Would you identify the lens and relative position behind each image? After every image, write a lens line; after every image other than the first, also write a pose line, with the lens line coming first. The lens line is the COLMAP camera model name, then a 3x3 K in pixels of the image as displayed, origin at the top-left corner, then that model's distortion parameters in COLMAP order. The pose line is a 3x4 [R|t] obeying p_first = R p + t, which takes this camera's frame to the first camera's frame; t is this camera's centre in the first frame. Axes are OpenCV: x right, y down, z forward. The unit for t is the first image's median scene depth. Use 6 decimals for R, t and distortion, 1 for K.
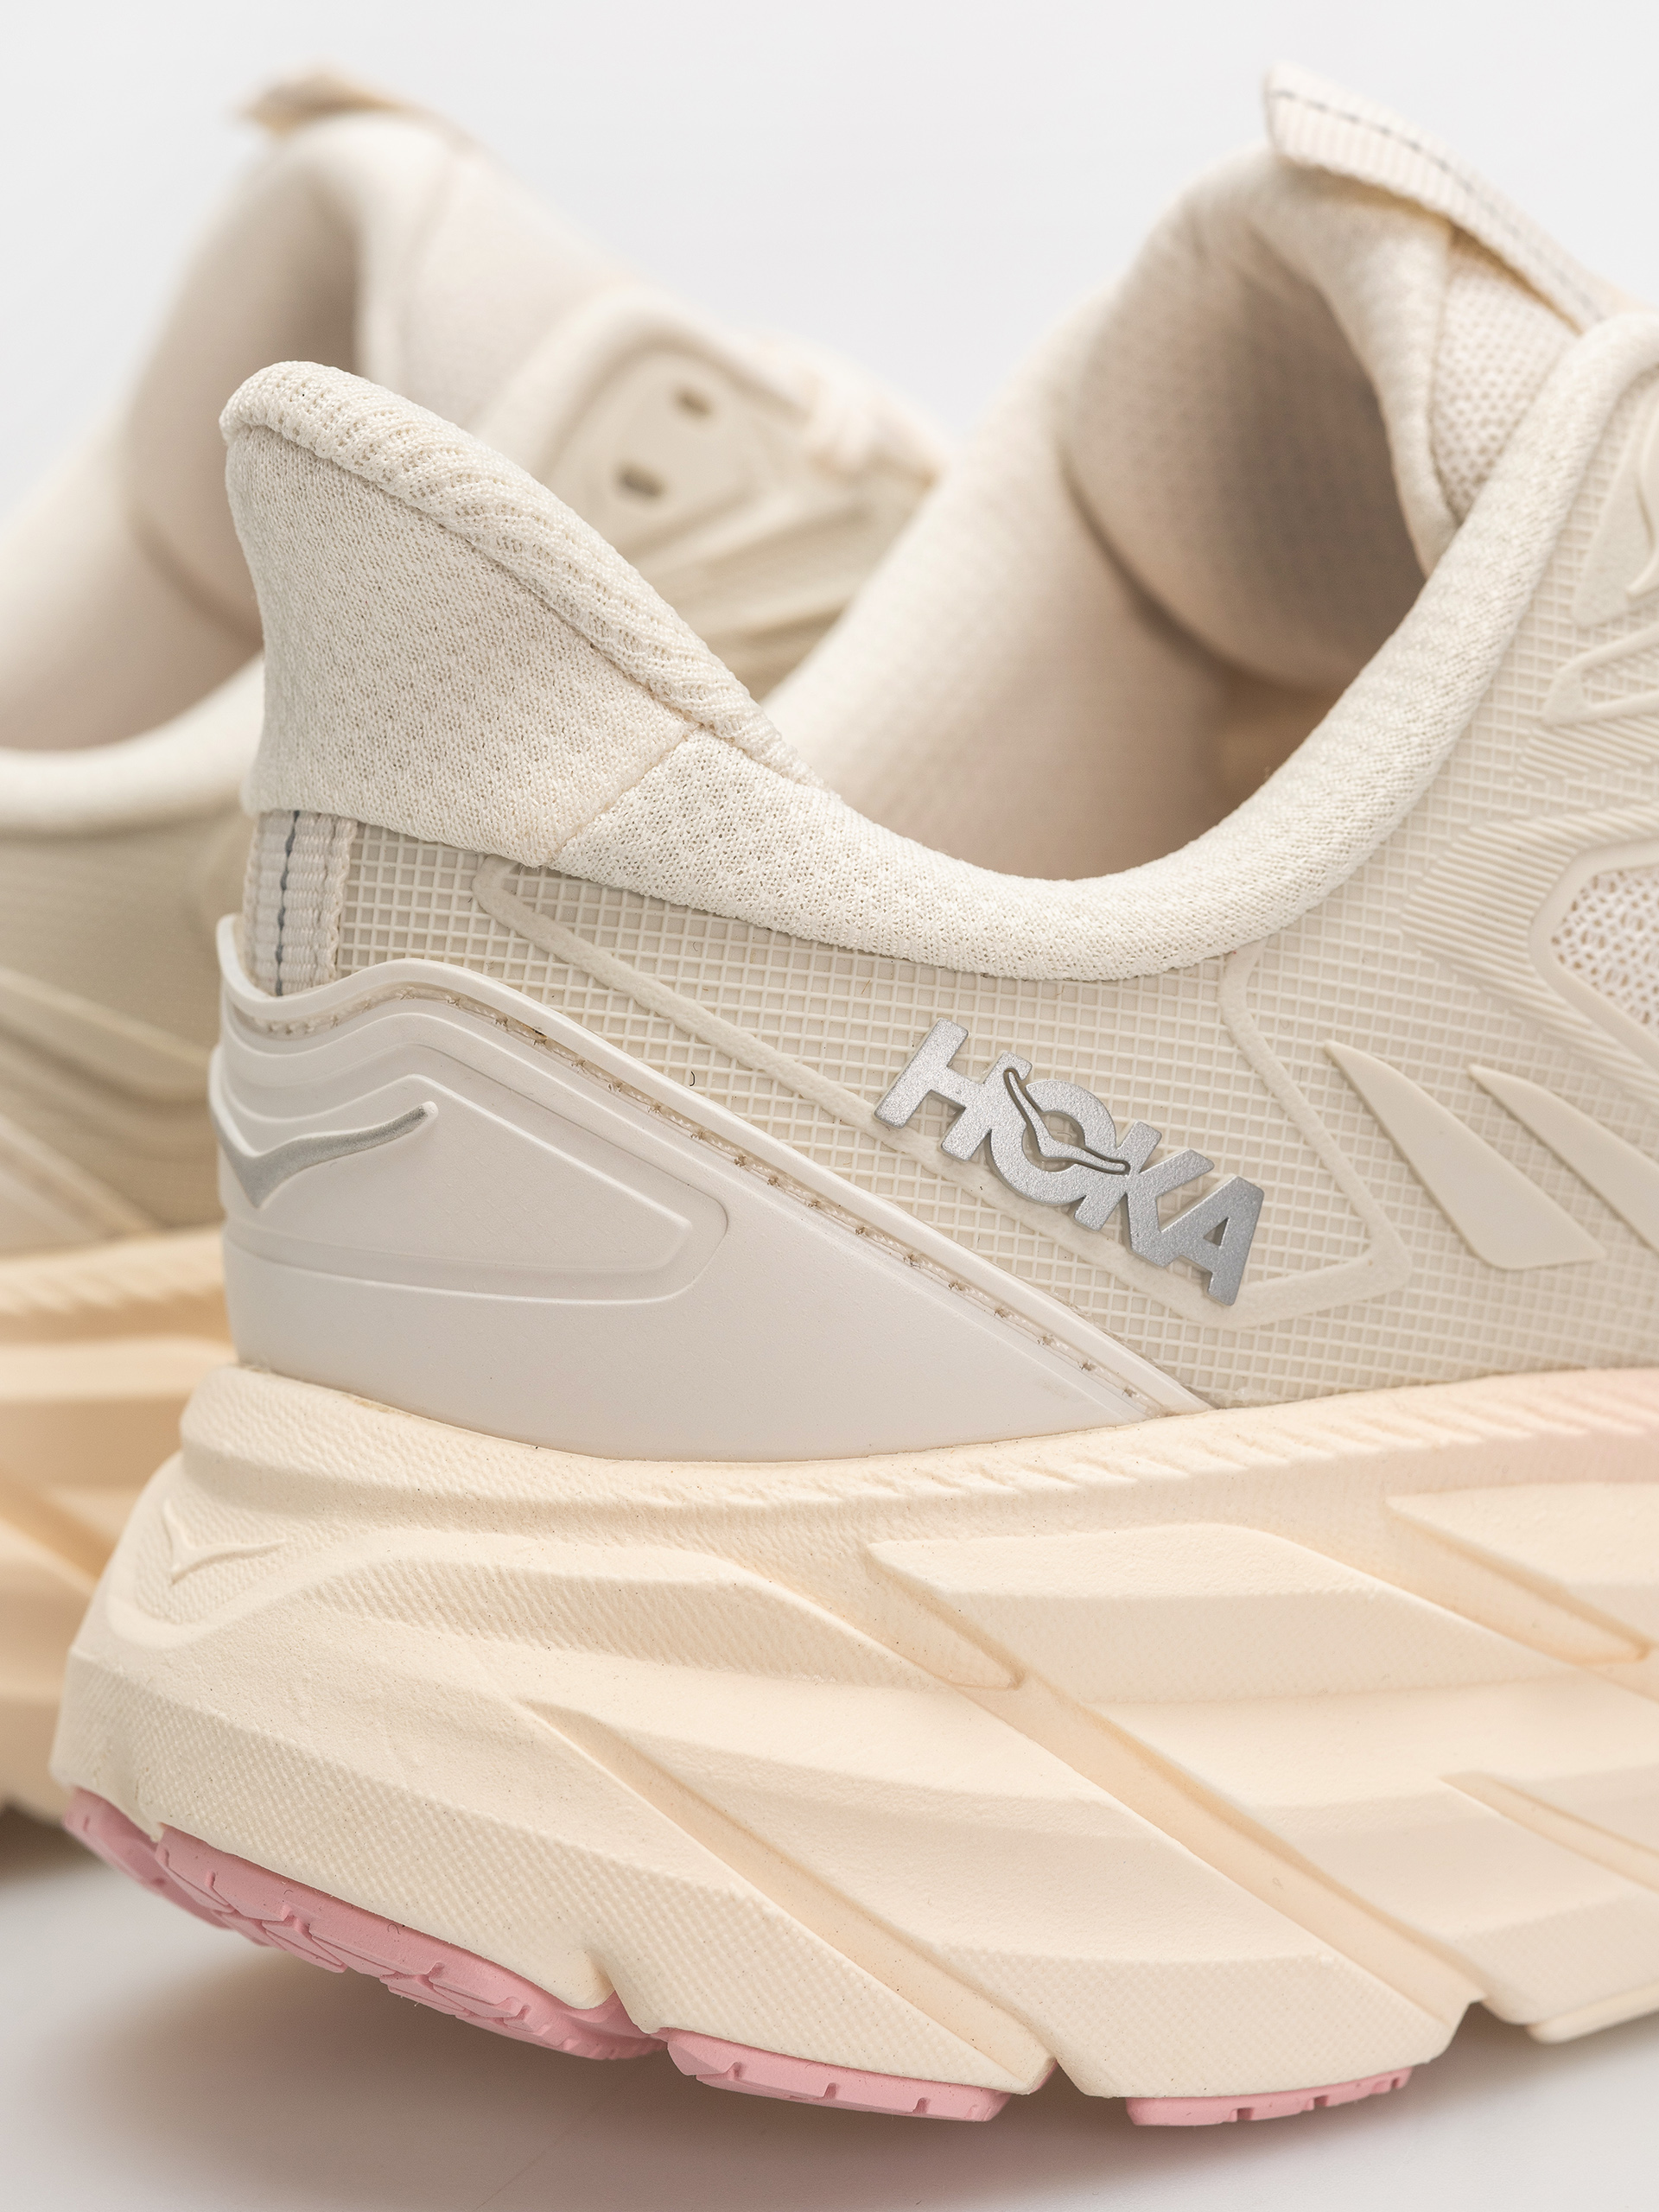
lens RADIAL K [[6784.4, 0, 827.3], [0, 6784.4, 1191.6], [0, 0, 1]] dist [0.039086, 0.157746]
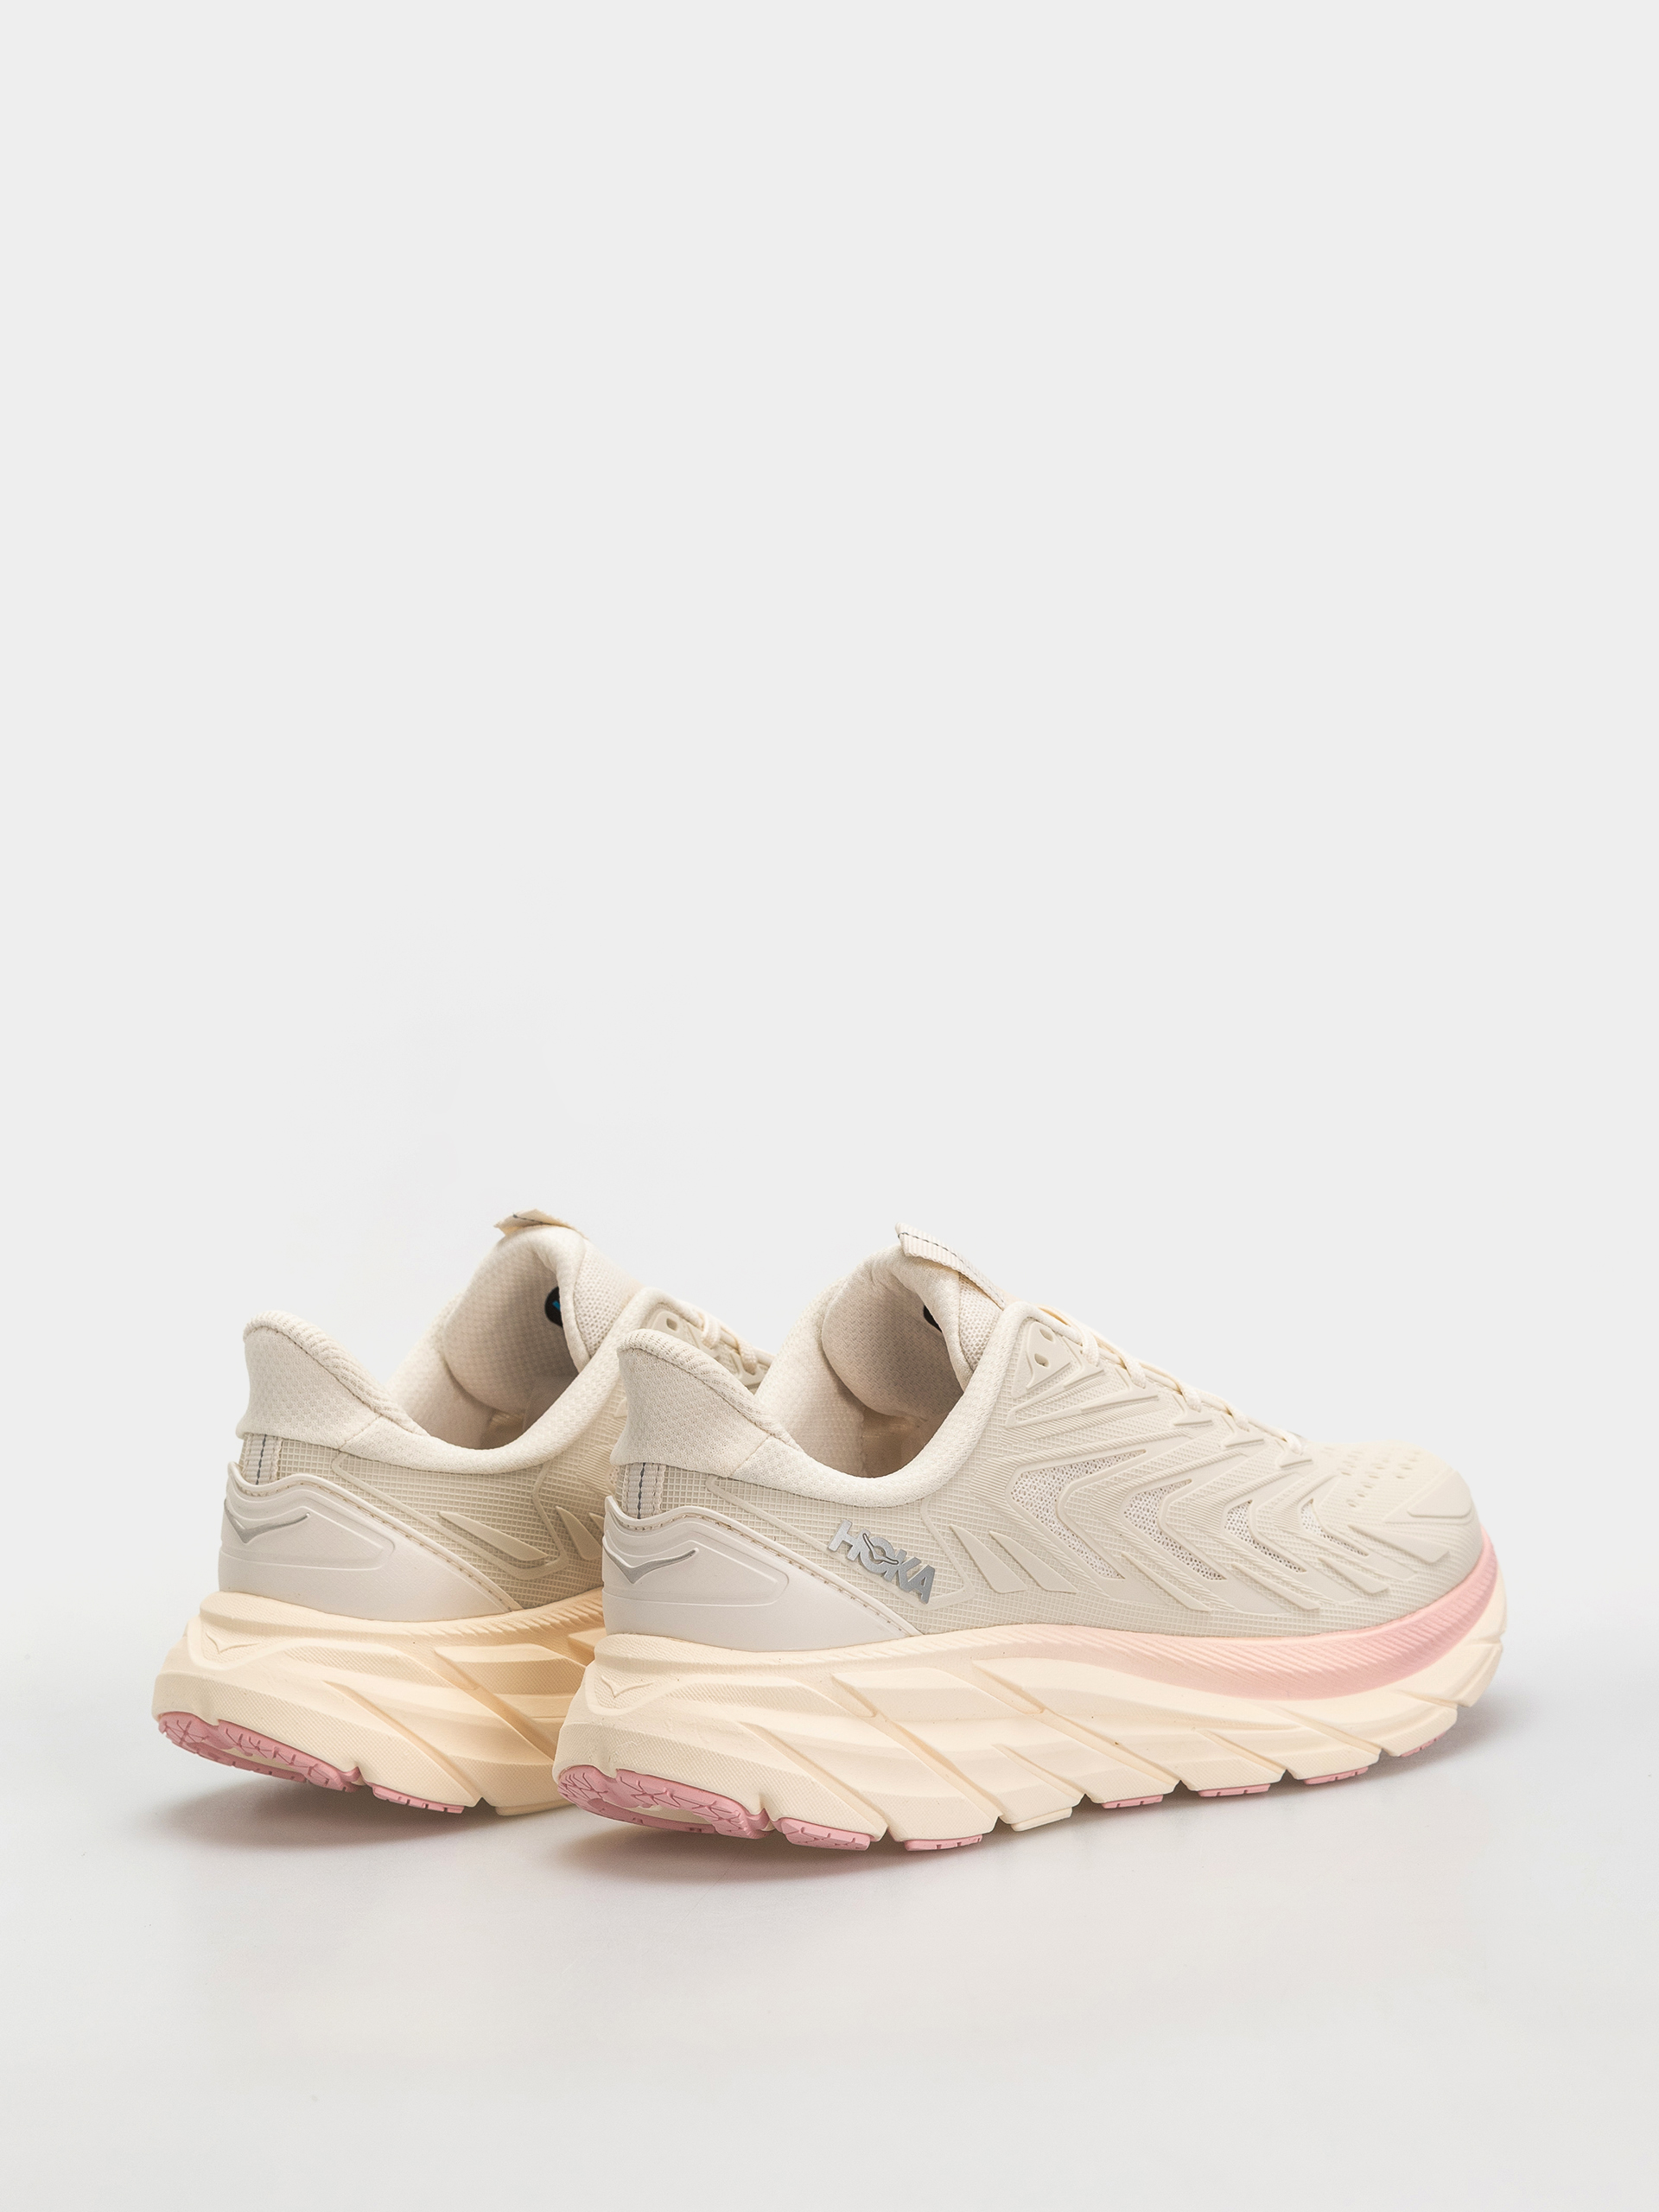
lens RADIAL K [[7379.7, 0, 829.5], [0, 7379.7, 1106.0], [0, 0, 1]] dist [0.074672, 3.095657]
pose [[0.979287, -0.013832, 0.202004, -0.725355], [0.035694, 0.993833, -0.104984, 0.154617], [-0.199306, 0.110020, 0.973742, -2.584988]]
